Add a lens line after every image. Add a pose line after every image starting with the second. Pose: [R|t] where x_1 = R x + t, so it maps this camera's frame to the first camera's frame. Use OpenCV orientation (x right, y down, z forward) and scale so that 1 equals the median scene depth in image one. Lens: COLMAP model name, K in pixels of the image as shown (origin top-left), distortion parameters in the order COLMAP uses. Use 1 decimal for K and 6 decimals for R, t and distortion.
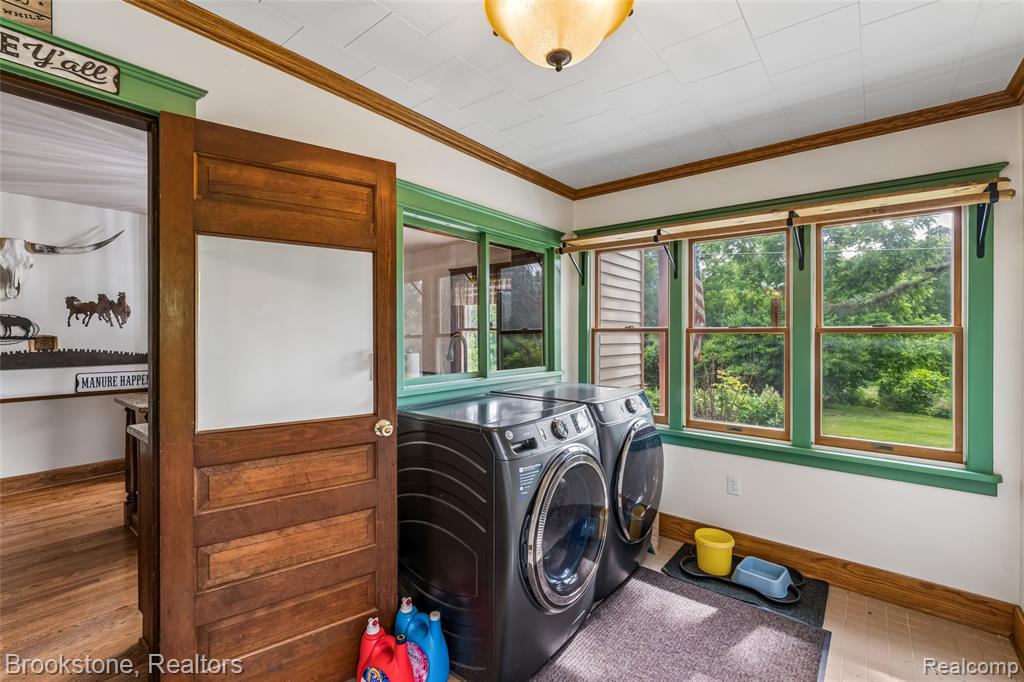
lens RADIAL K [[438.4, 0, 516.7], [0, 438.4, 338.2], [0, 0, 1]] dist [-0.001702, -0.000229]
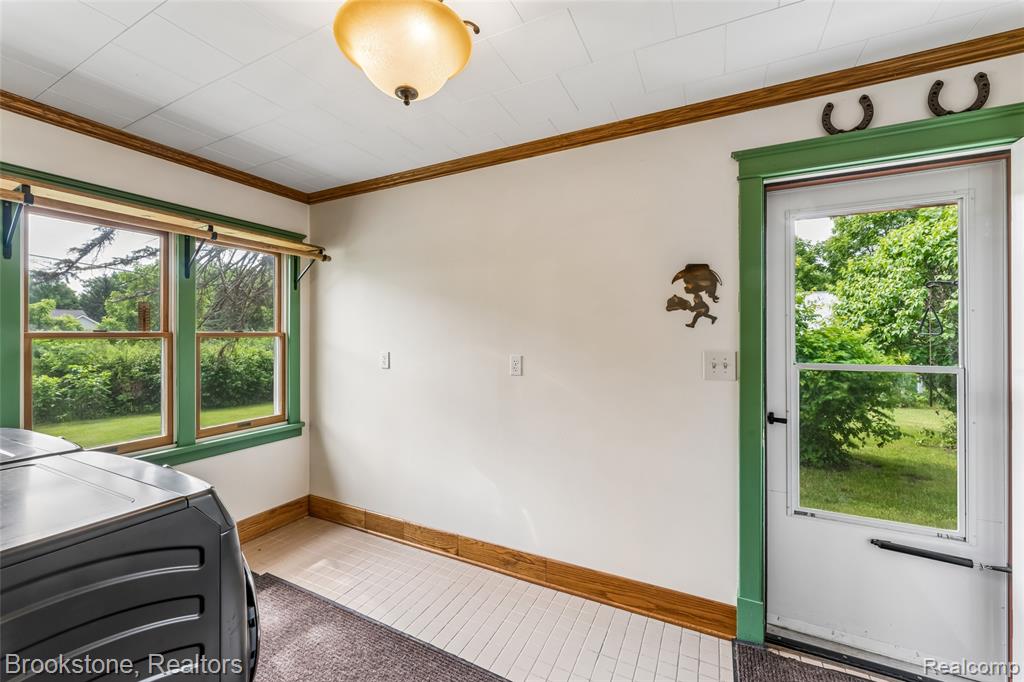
lens RADIAL K [[408.8, 0, 512.0], [0, 408.8, 341.0], [0, 0, 1]] dist [-0.002111, 0.000094]
pose [[-0.206802, -0.013982, 0.978283, -0.545676], [0.009427, 0.999823, 0.016282, -0.012892], [-0.978337, 0.012589, -0.206634, 0.503566]]
